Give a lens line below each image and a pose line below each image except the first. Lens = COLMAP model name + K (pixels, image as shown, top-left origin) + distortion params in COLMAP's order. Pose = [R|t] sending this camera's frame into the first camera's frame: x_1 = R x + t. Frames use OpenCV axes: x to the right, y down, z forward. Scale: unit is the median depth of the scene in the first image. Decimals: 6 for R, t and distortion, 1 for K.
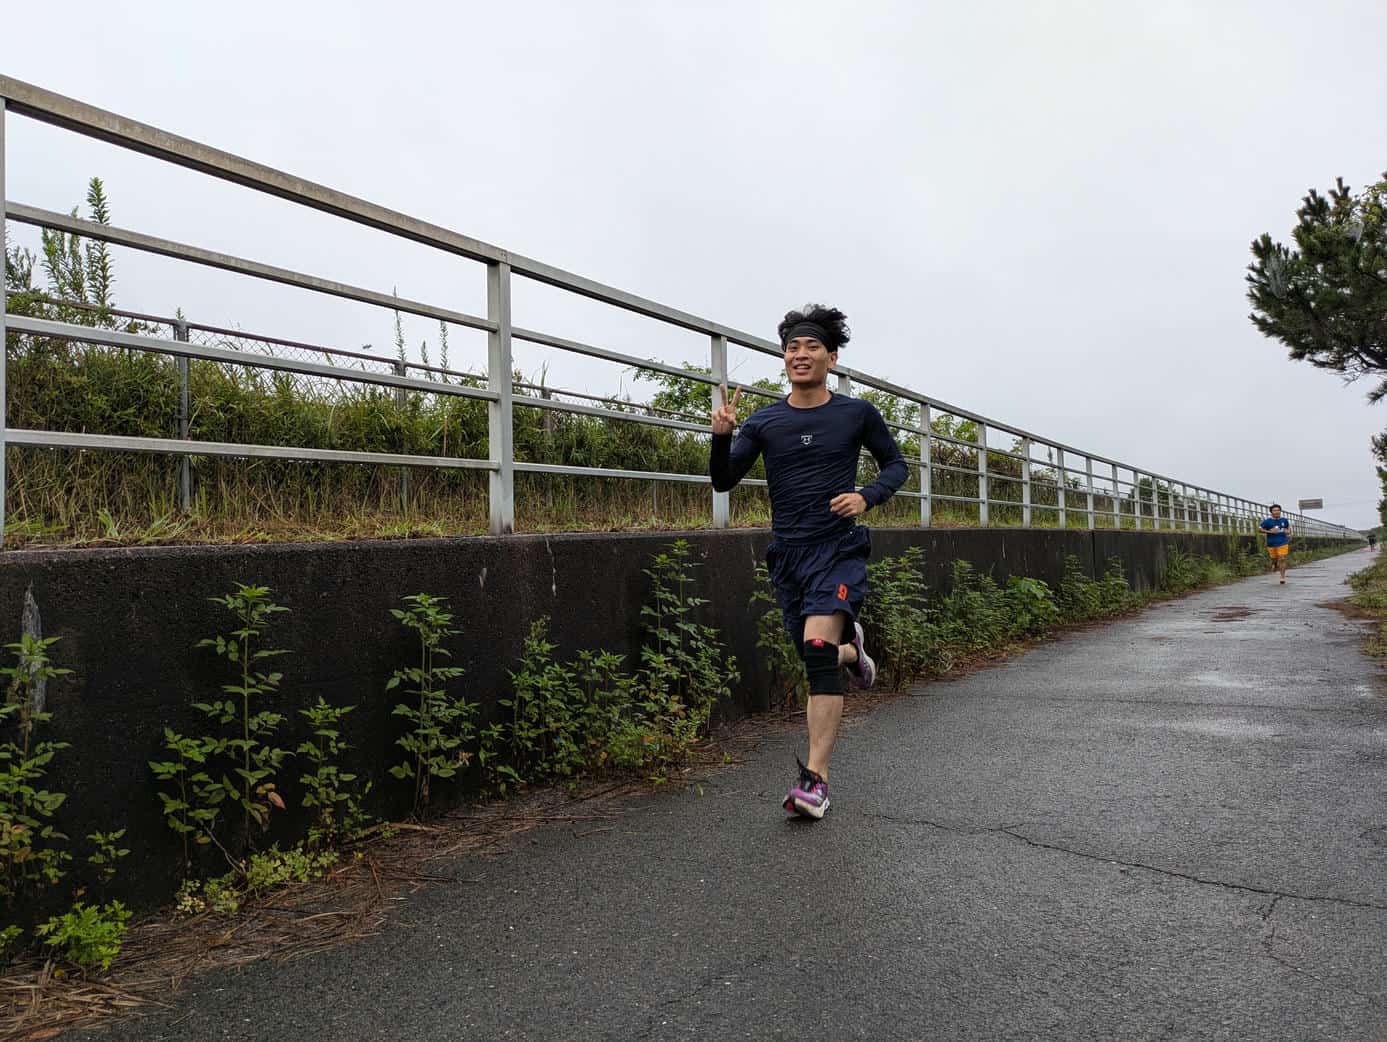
lens RADIAL K [[1021.4, 0, 661.4], [0, 1021.4, 510.9], [0, 0, 1]] dist [0.053873, -0.052635]
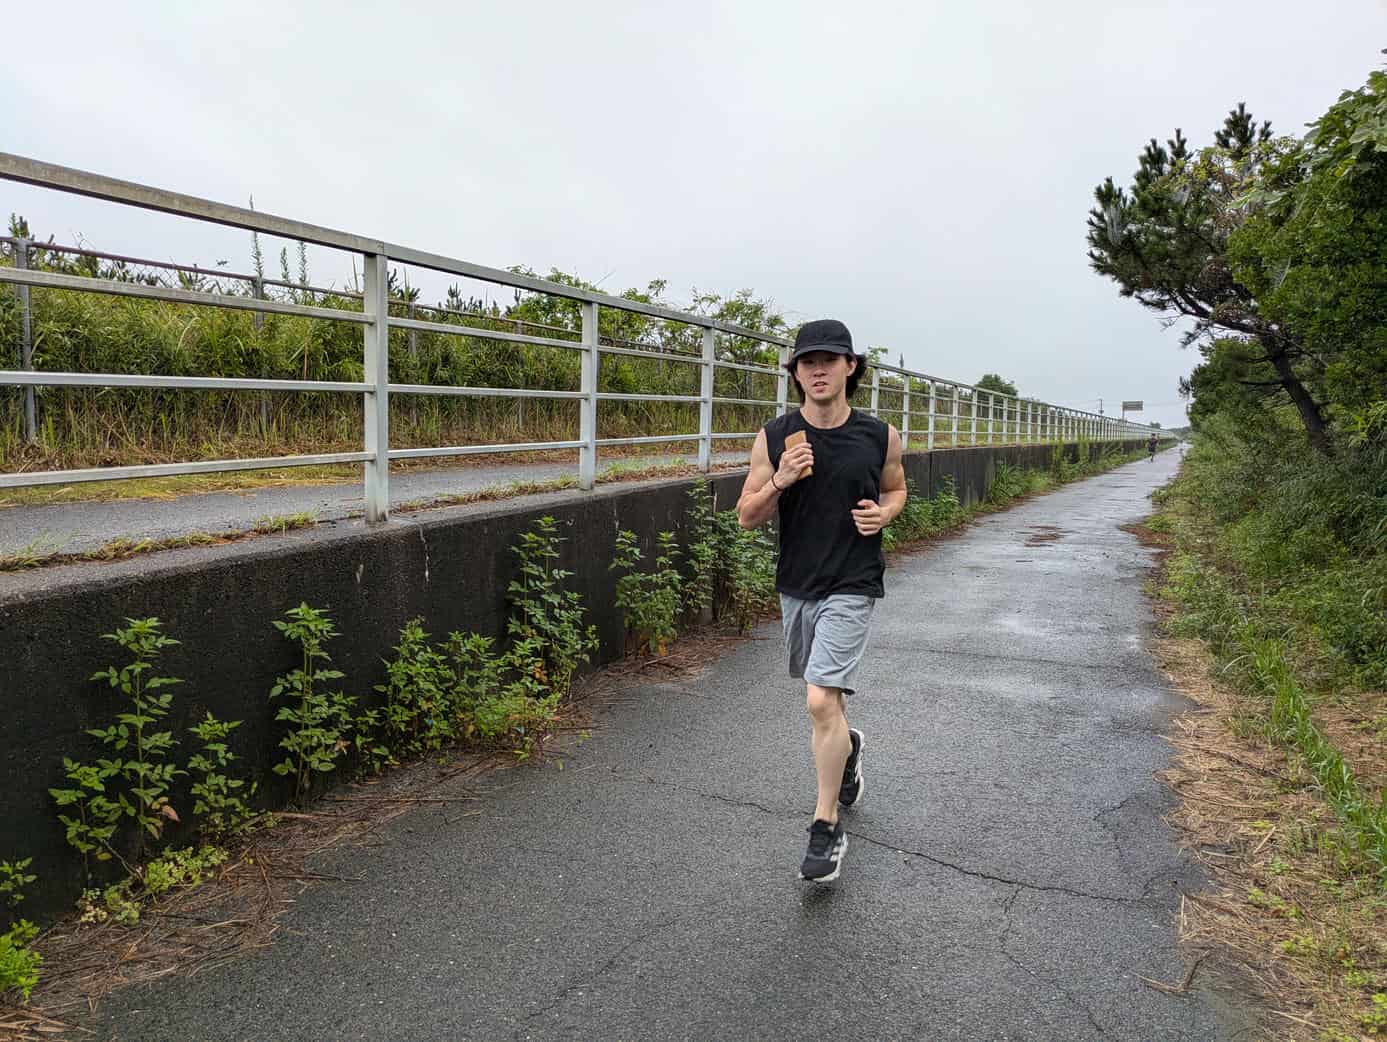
lens RADIAL K [[1020.9, 0, 662.5], [0, 1020.9, 514.8], [0, 0, 1]] dist [0.071551, -0.089749]
pose [[0.990024, 0.027600, 0.138167, -0.011075], [-0.044923, 0.991280, 0.123875, -0.119027], [-0.133543, -0.128847, 0.982632, -0.064759]]
